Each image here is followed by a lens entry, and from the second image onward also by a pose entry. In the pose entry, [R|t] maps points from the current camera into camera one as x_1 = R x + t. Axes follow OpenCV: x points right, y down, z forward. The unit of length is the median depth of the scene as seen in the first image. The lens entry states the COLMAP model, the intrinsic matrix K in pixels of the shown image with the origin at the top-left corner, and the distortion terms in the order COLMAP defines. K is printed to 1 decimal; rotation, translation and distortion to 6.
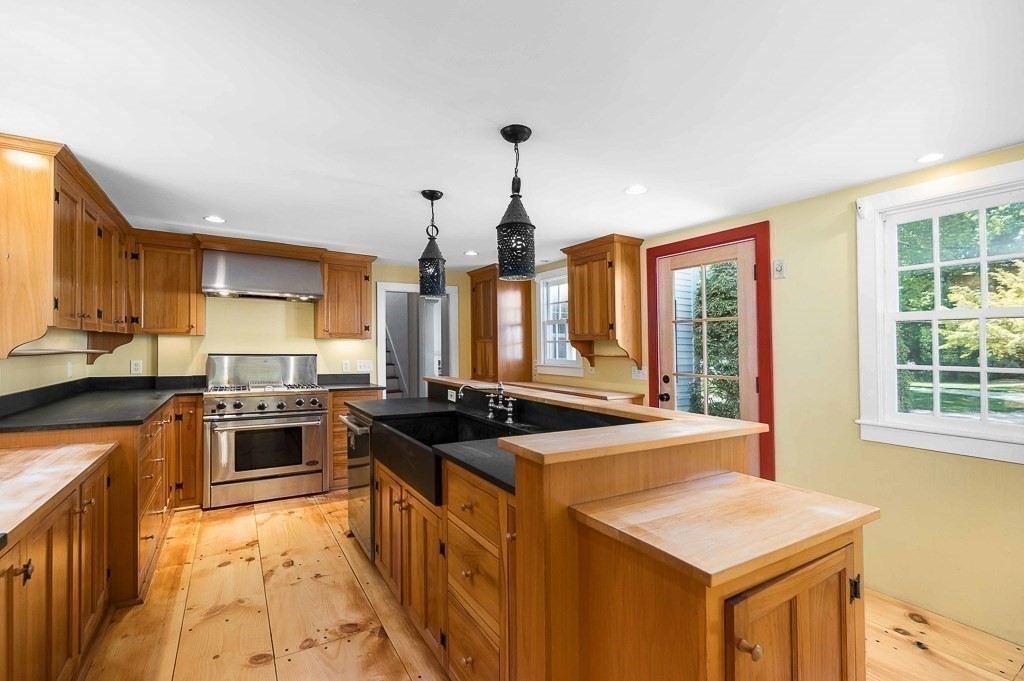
lens RADIAL K [[449.4, 0, 521.6], [0, 449.4, 339.7], [0, 0, 1]] dist [-0.000548, -0.000085]
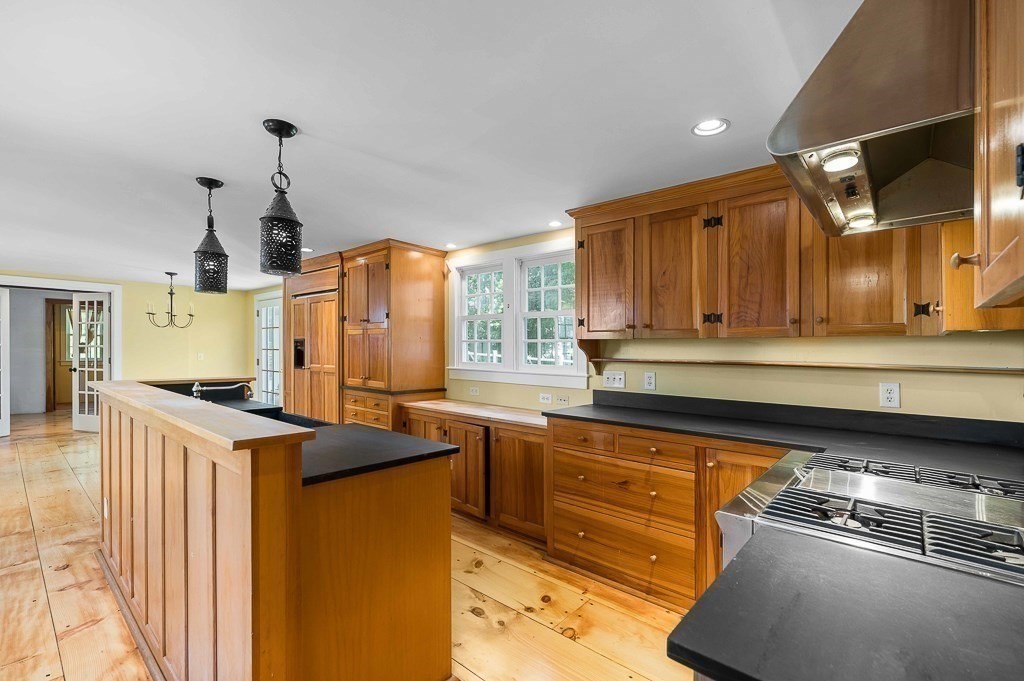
lens RADIAL K [[449.4, 0, 508.1], [0, 449.4, 348.2], [0, 0, 1]] dist [-0.000548, -0.000085]
pose [[-0.960467, -0.017697, -0.277830, -0.240976], [-0.013475, 0.999763, -0.017098, 0.014744], [0.278067, -0.012678, -0.960478, 1.326018]]
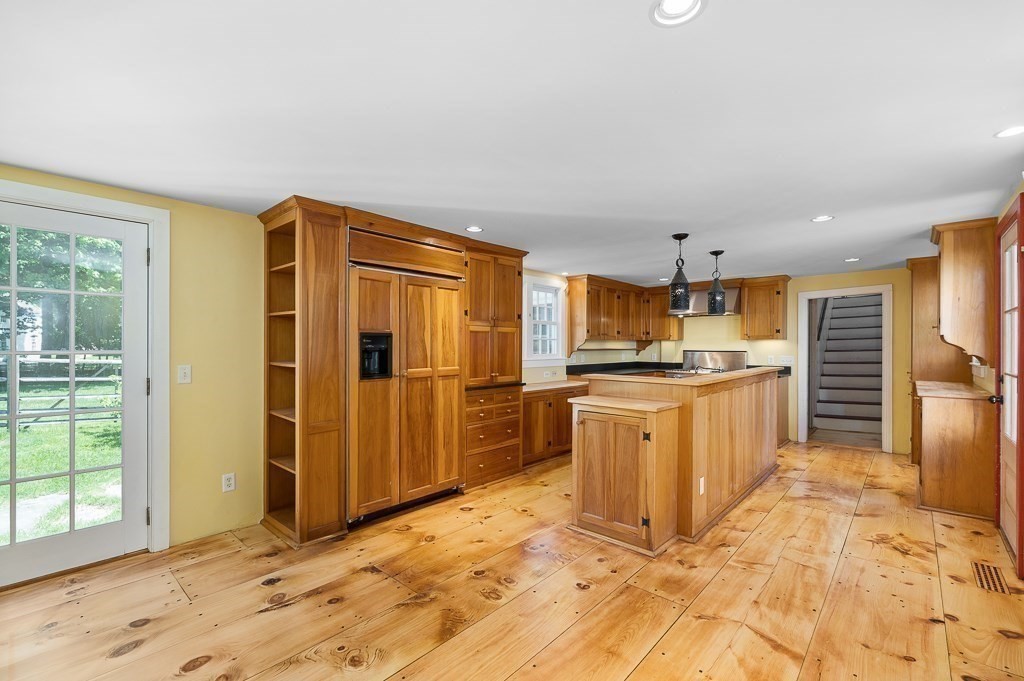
lens RADIAL K [[449.4, 0, 511.5], [0, 449.4, 344.3], [0, 0, 1]] dist [-0.000548, -0.000085]
pose [[0.269089, -0.013928, -0.963015, 0.901340], [0.022744, 0.999708, -0.008103, 0.007582], [0.962847, -0.019722, 0.269327, -0.129904]]
